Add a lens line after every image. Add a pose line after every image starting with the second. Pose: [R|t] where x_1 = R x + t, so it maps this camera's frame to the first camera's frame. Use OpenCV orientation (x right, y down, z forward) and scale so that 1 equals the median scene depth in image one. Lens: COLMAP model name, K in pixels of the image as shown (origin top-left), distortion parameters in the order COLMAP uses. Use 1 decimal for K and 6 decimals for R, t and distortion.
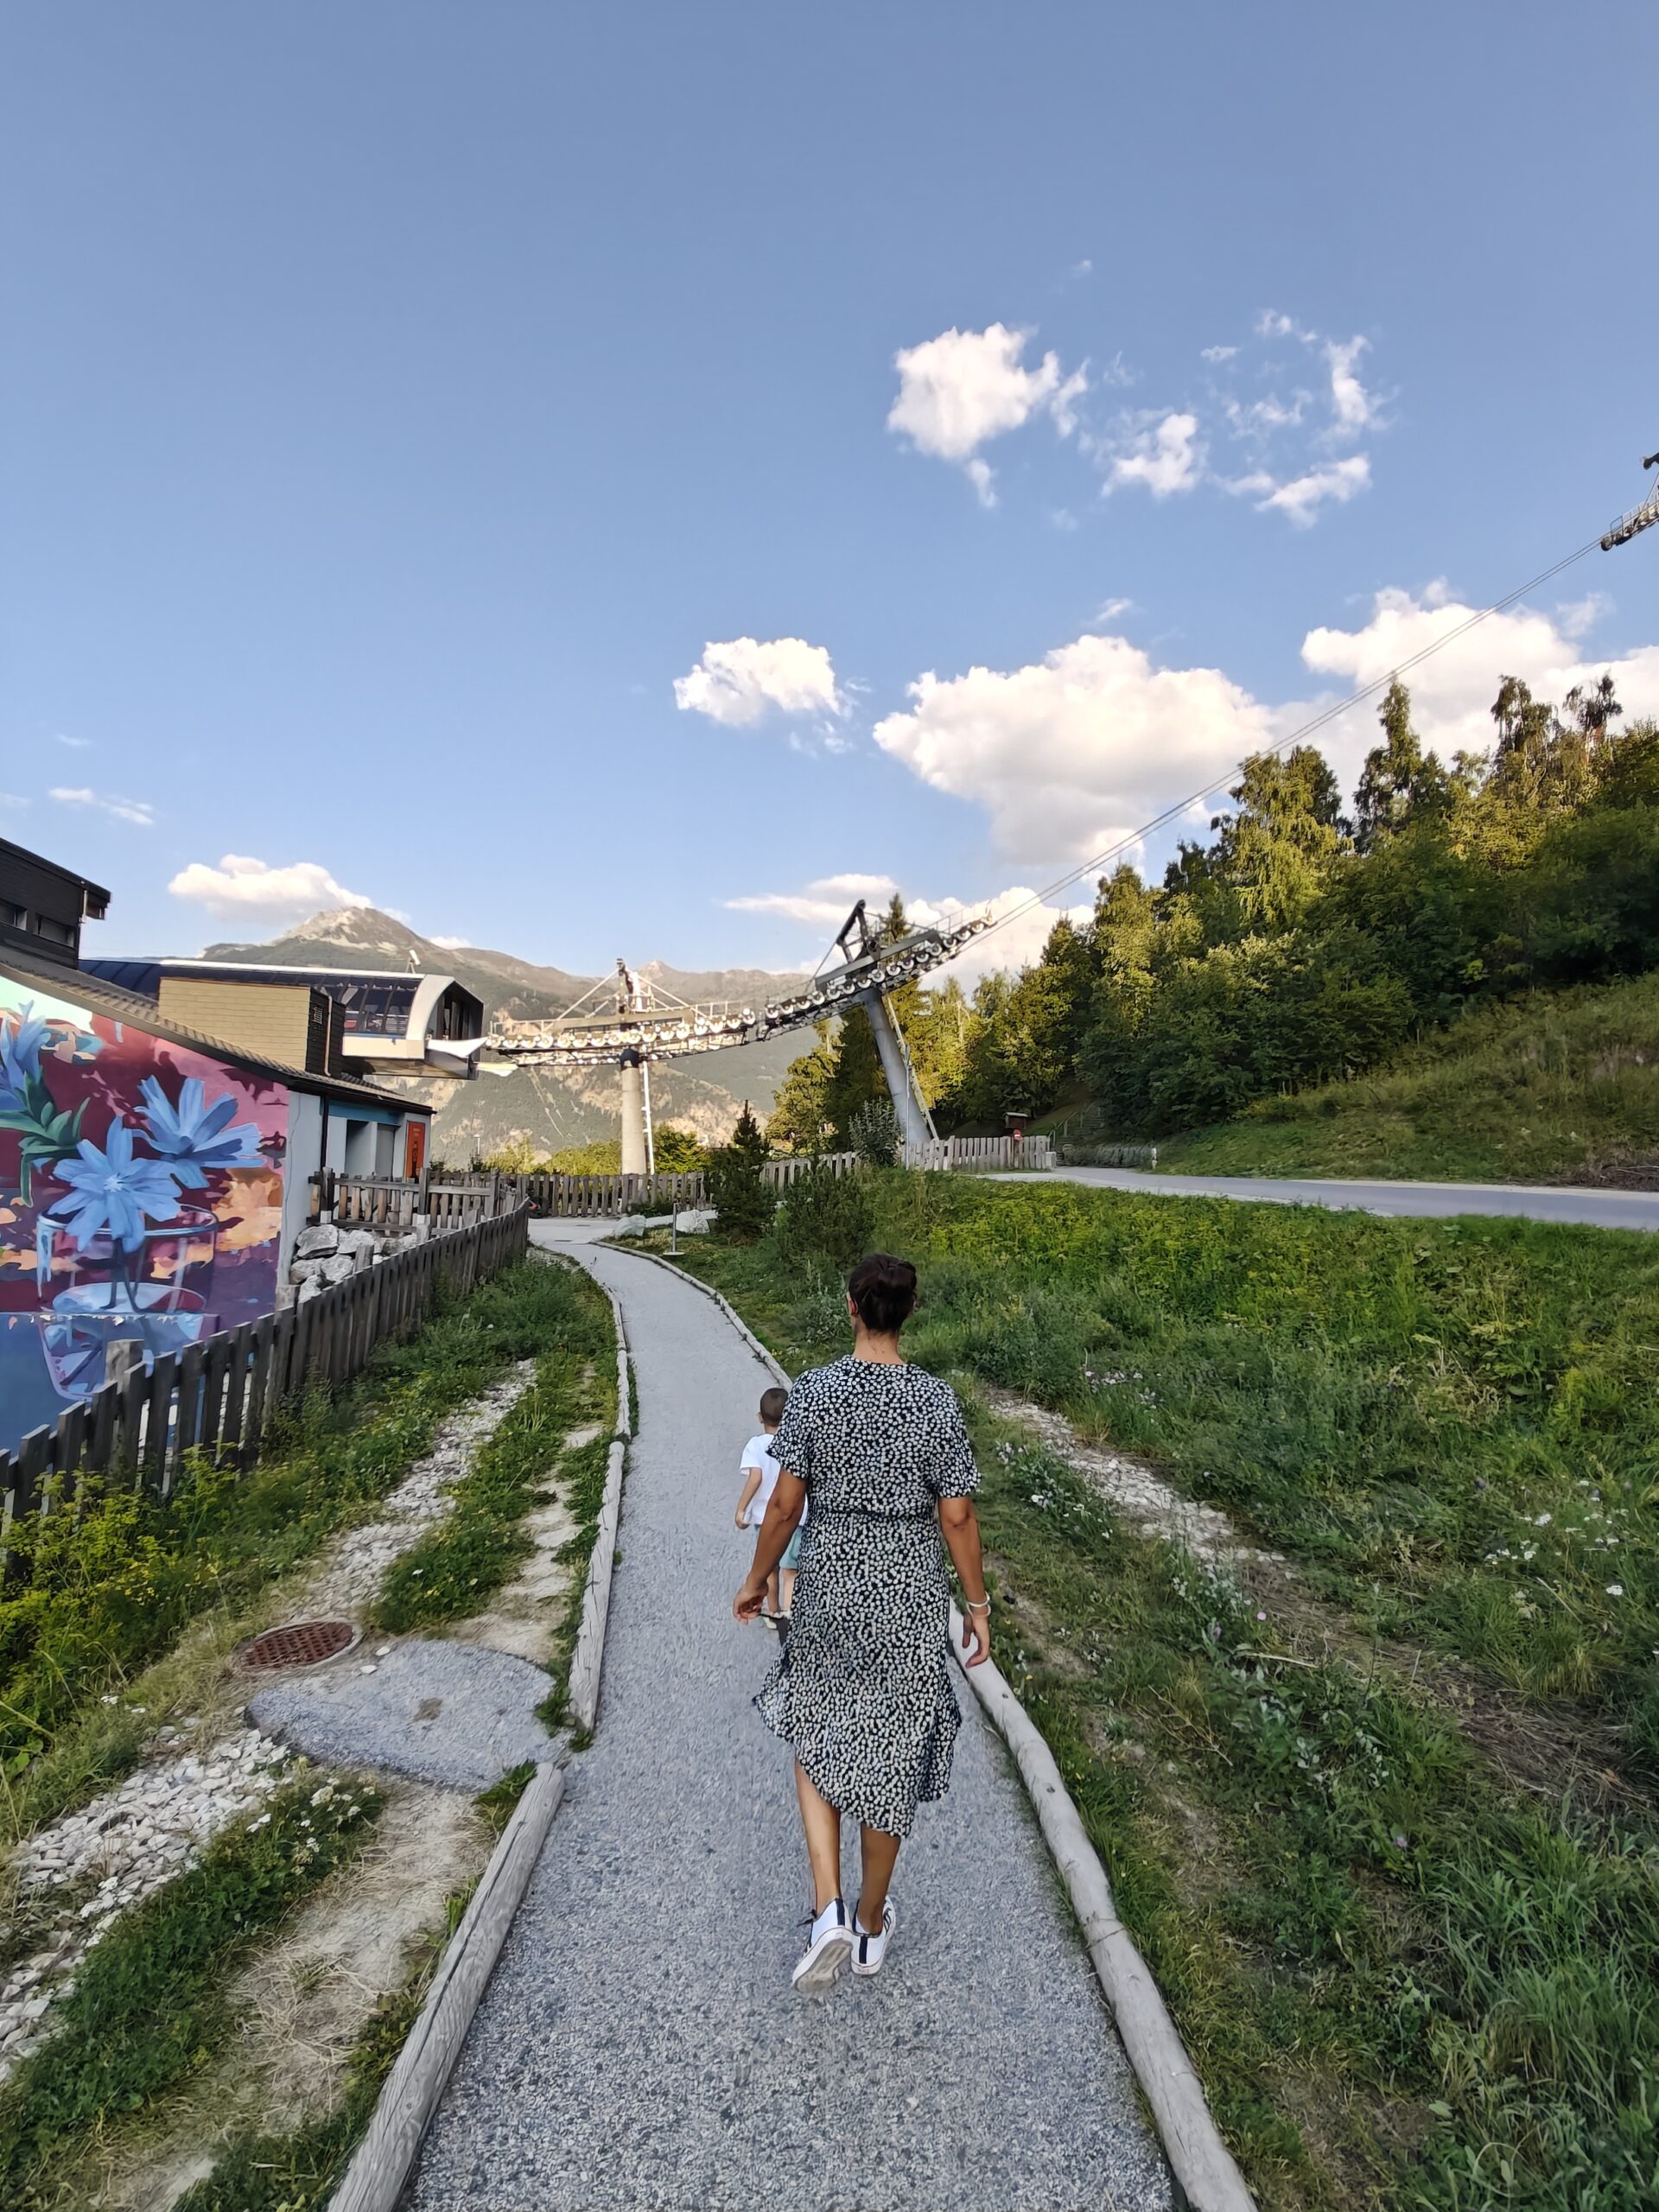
lens RADIAL K [[1038.1, 0, 839.0], [0, 1038.1, 1101.6], [0, 0, 1]] dist [-0.002945, -0.000662]
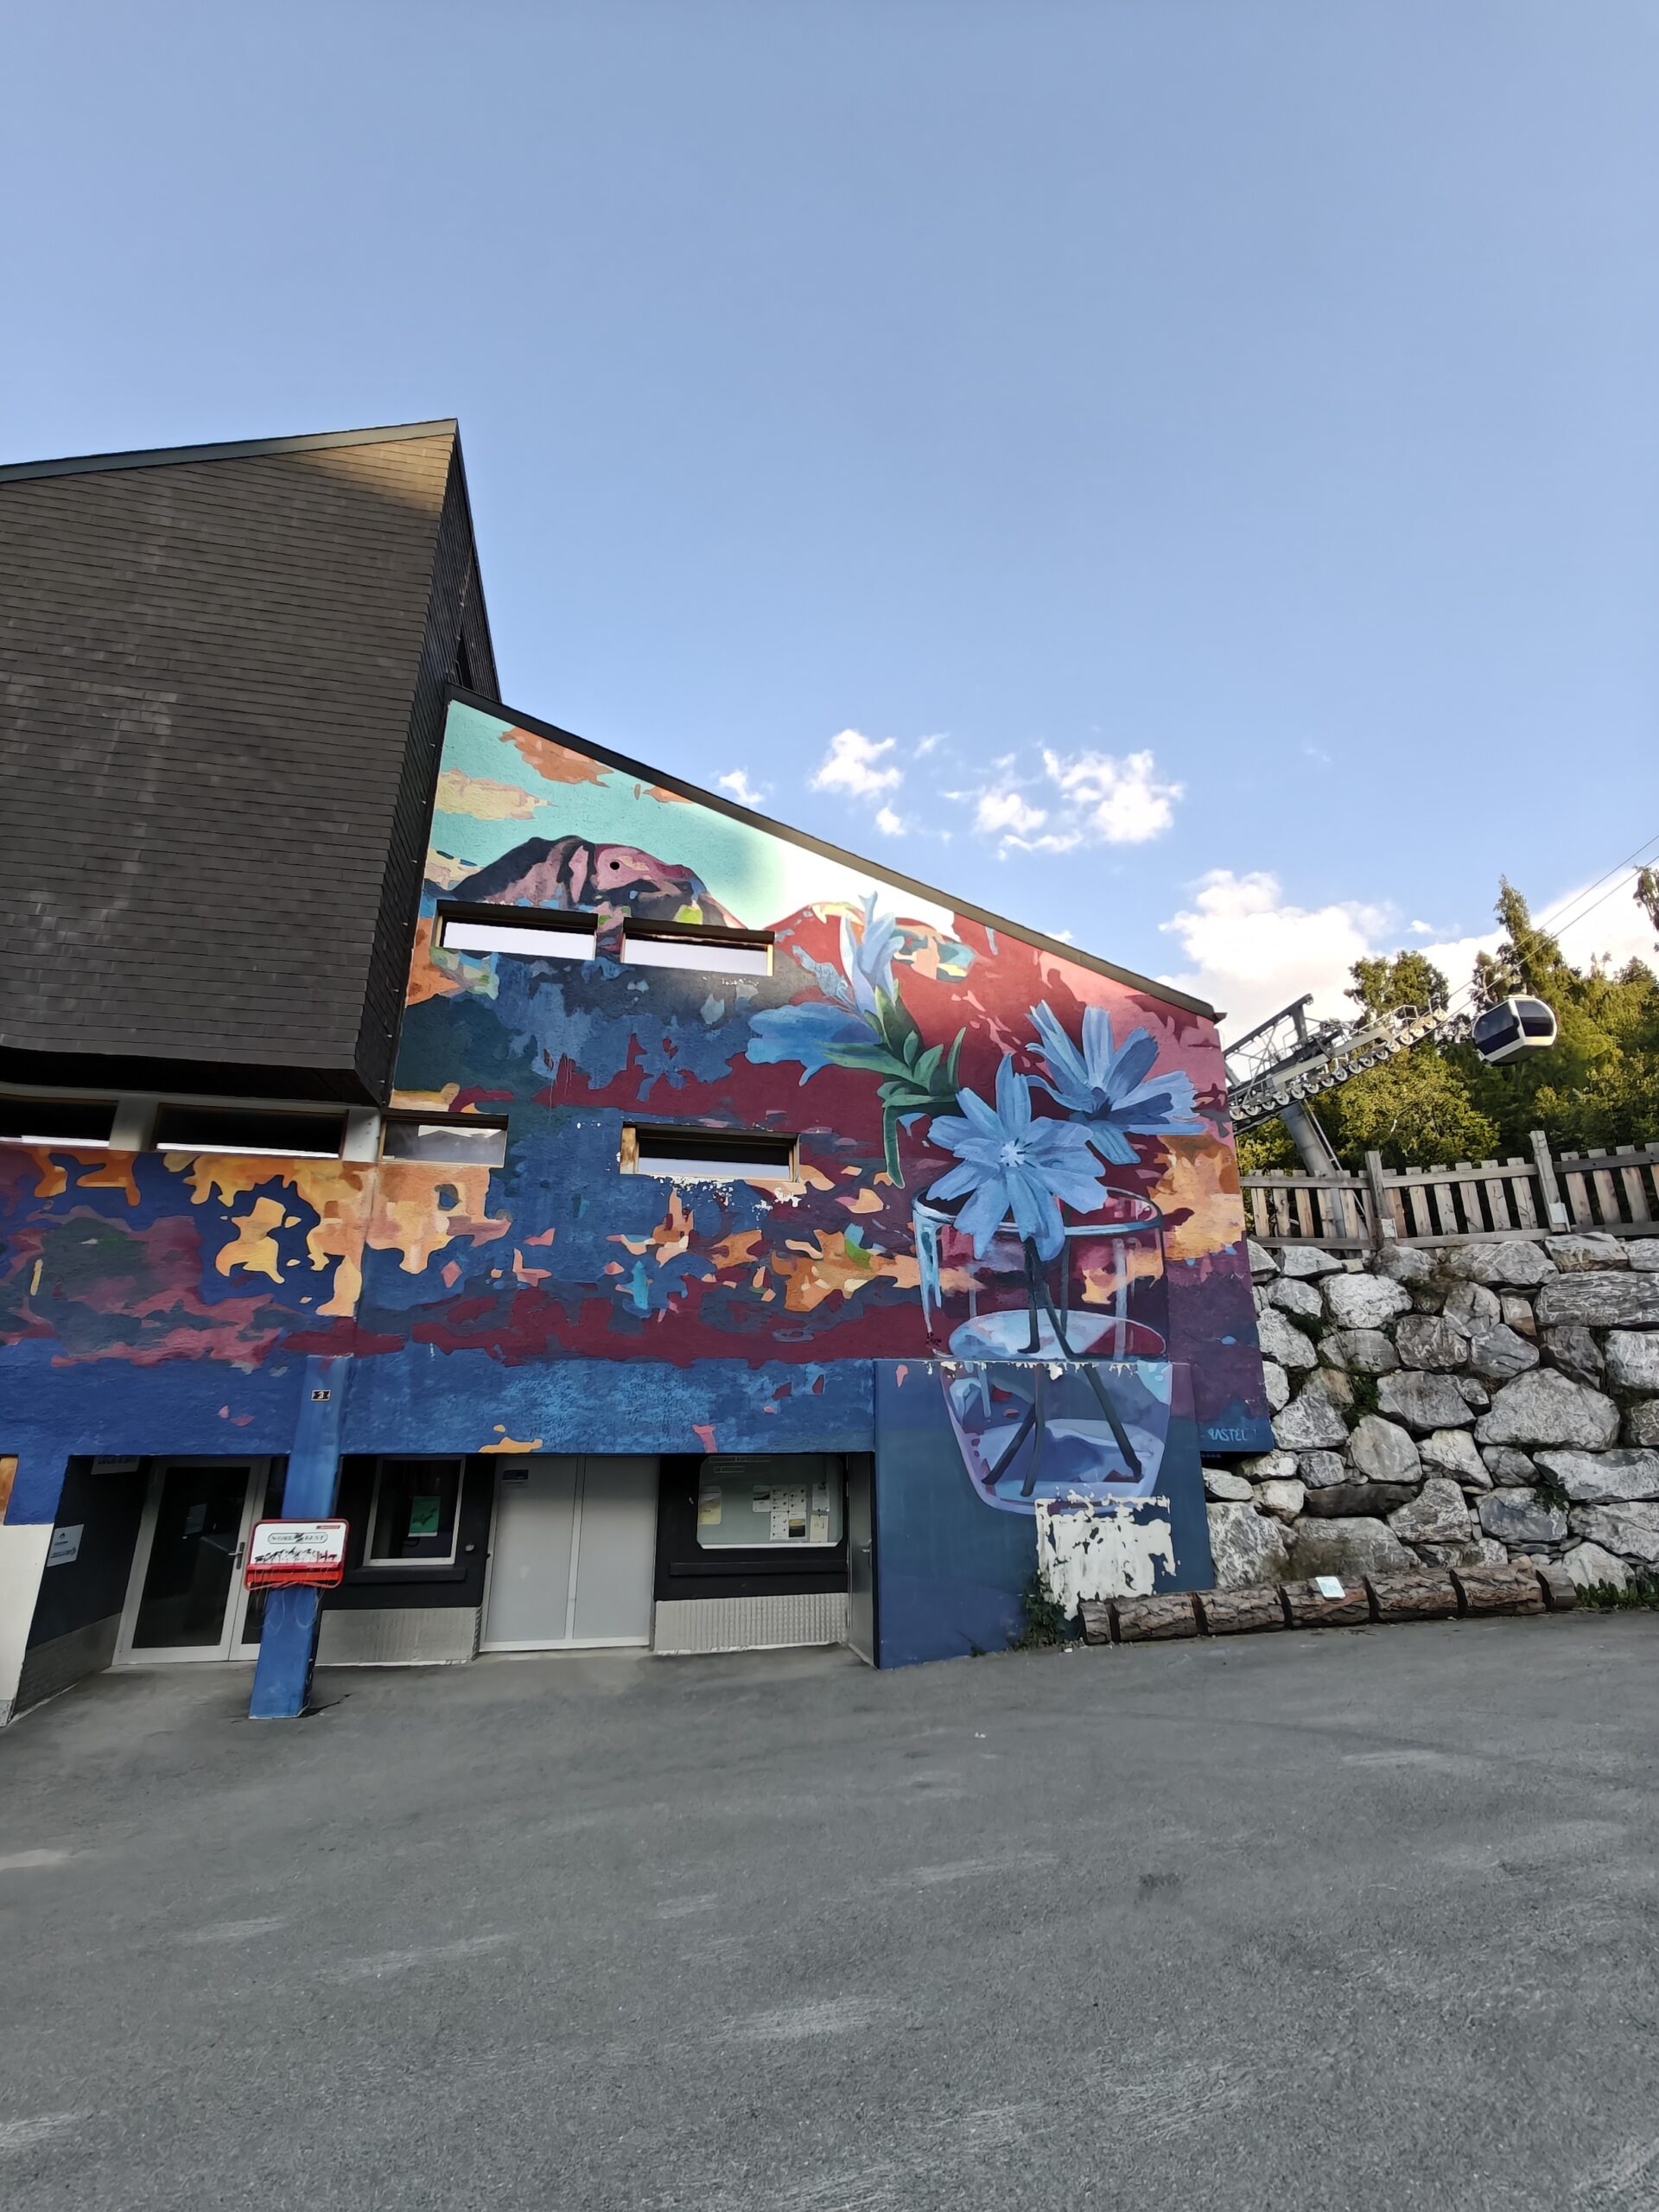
lens RADIAL K [[1019.9, 0, 829.5], [0, 1019.9, 1106.0], [0, 0, 1]] dist [-0.004002, 0.000175]
pose [[0.997992, -0.017759, 0.060797, -0.848353], [0.032752, 0.966288, -0.255371, 0.206946], [-0.054212, 0.256850, 0.964930, 0.390645]]
